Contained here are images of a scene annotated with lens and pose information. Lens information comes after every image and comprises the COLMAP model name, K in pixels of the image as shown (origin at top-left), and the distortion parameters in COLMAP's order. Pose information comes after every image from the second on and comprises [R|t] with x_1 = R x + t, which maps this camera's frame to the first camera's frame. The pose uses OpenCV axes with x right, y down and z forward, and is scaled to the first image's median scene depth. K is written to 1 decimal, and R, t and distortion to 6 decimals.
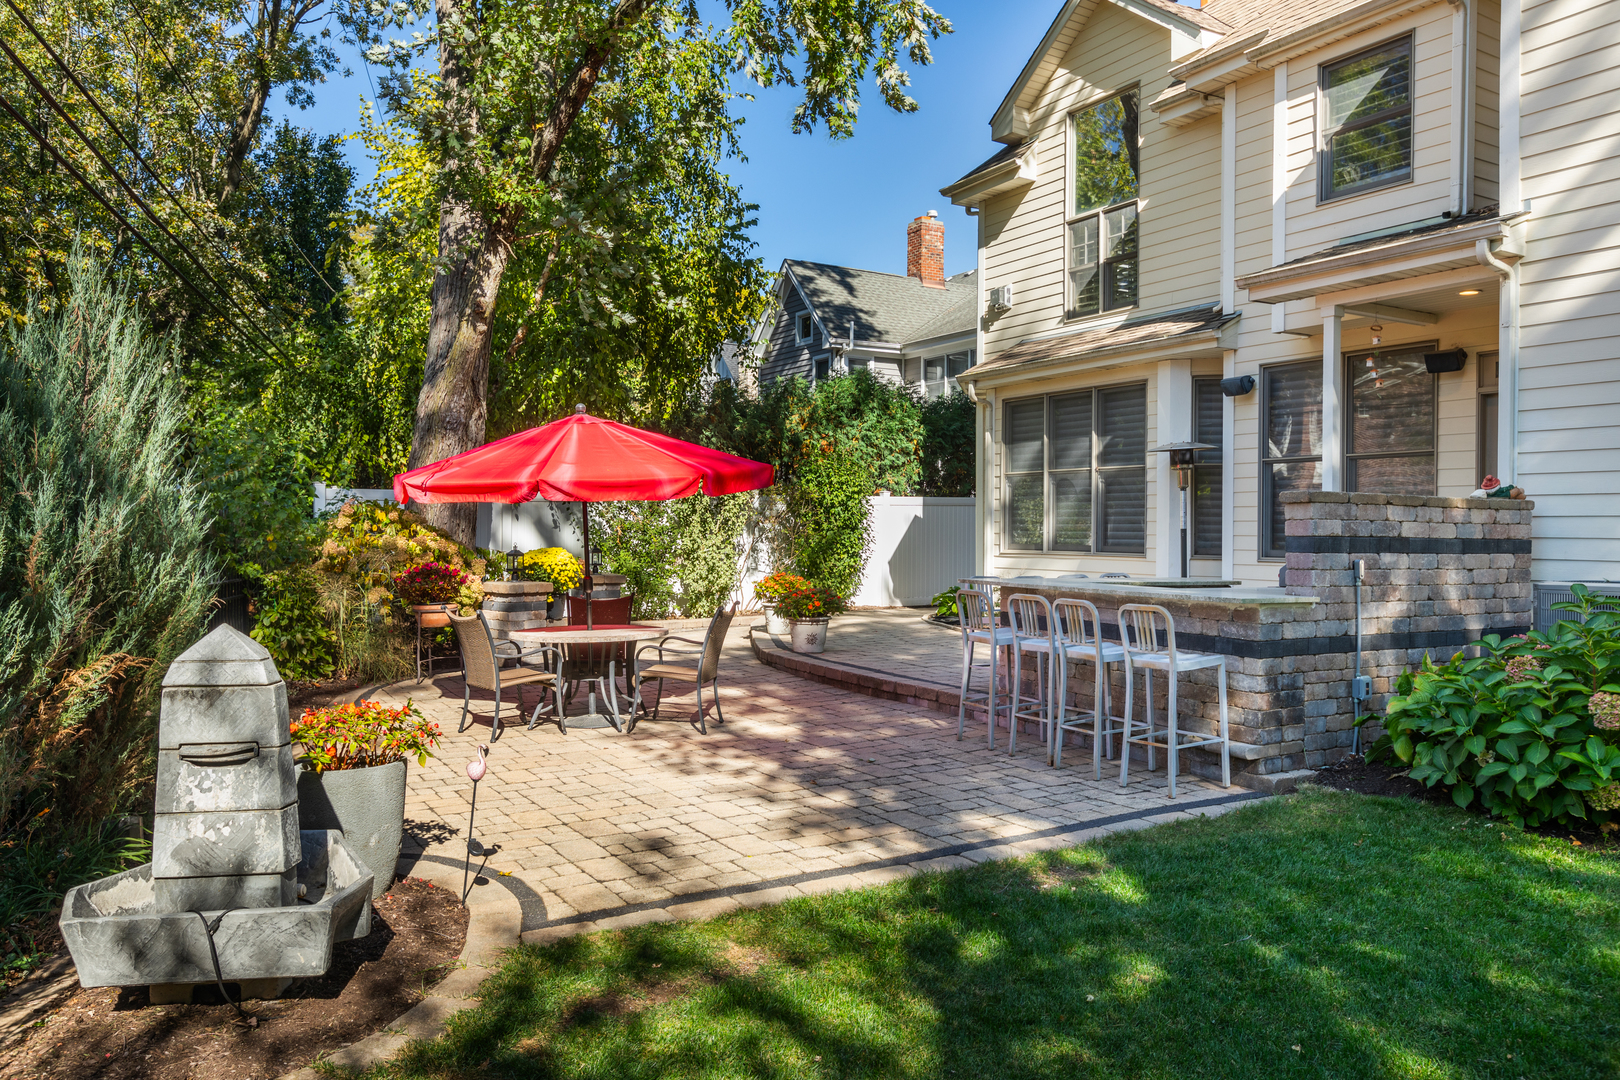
lens RADIAL K [[1191.0, 0, 810.0], [0, 1191.0, 540.0], [0, 0, 1]] dist [0.004246, -0.001713]
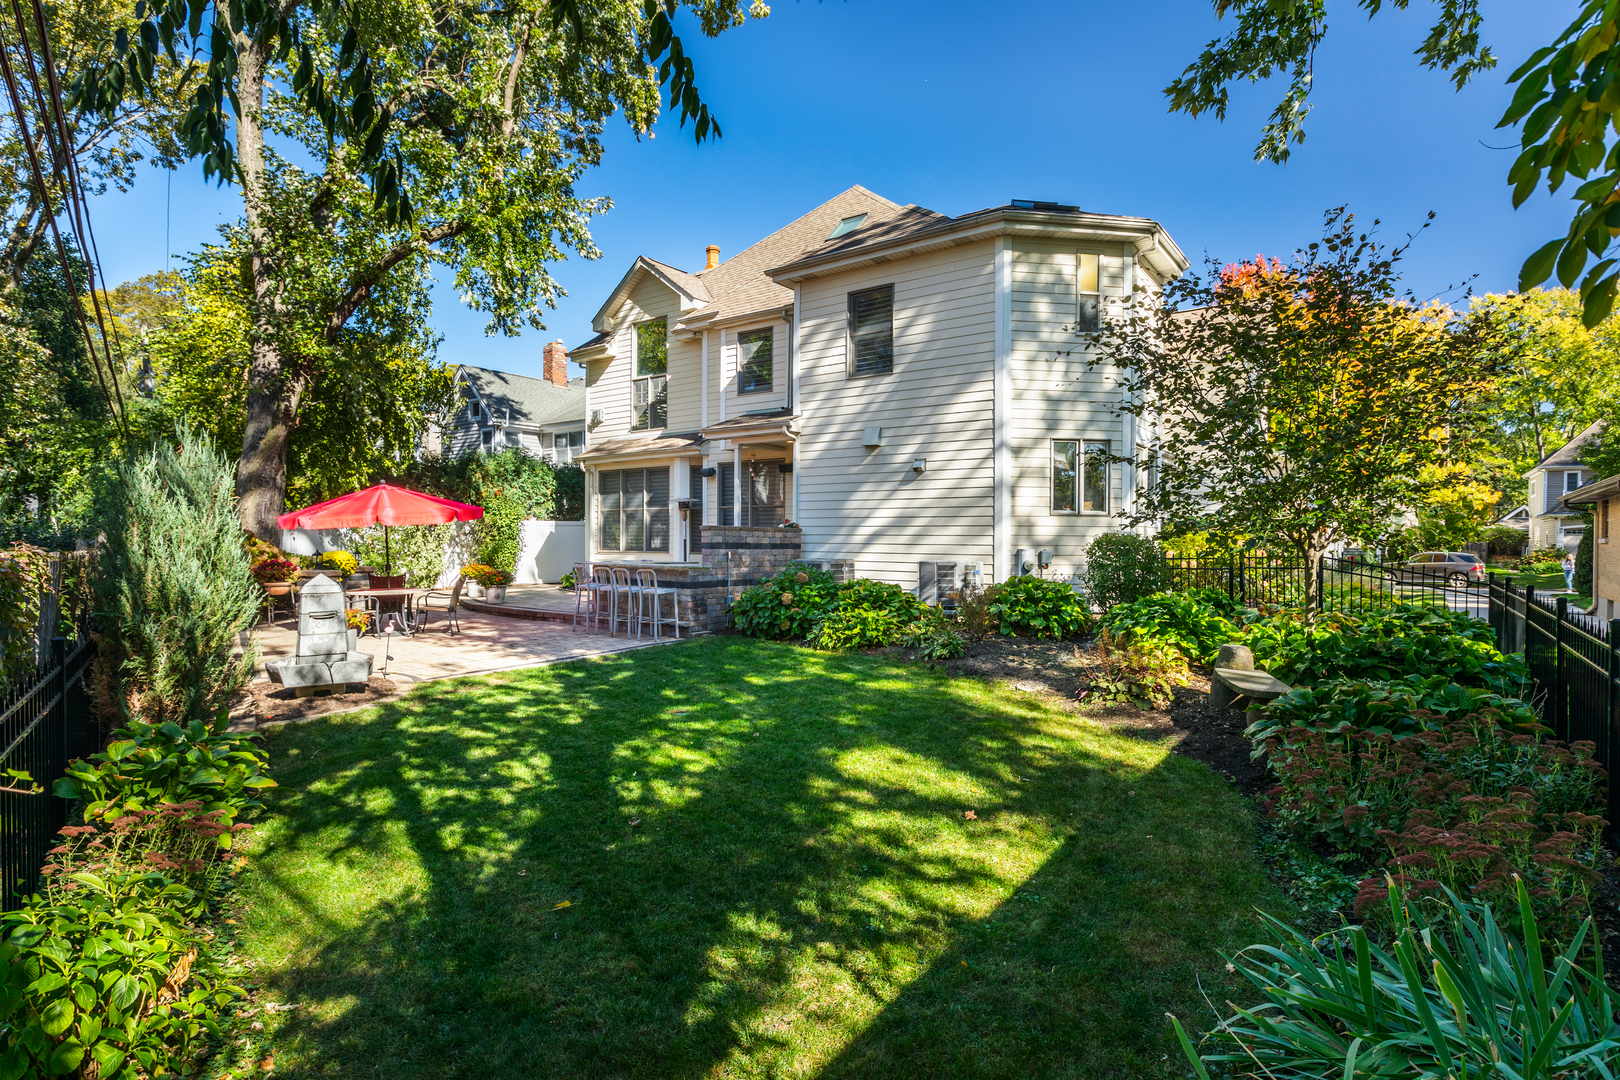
lens RADIAL K [[852.5, 0, 810.0], [0, 852.5, 540.0], [0, 0, 1]] dist [0.001940, -0.000326]
pose [[0.925854, -0.003766, 0.377862, -0.044991], [0.006138, 0.999968, -0.005073, 0.000893], [-0.377831, 0.007016, 0.925848, -0.425759]]
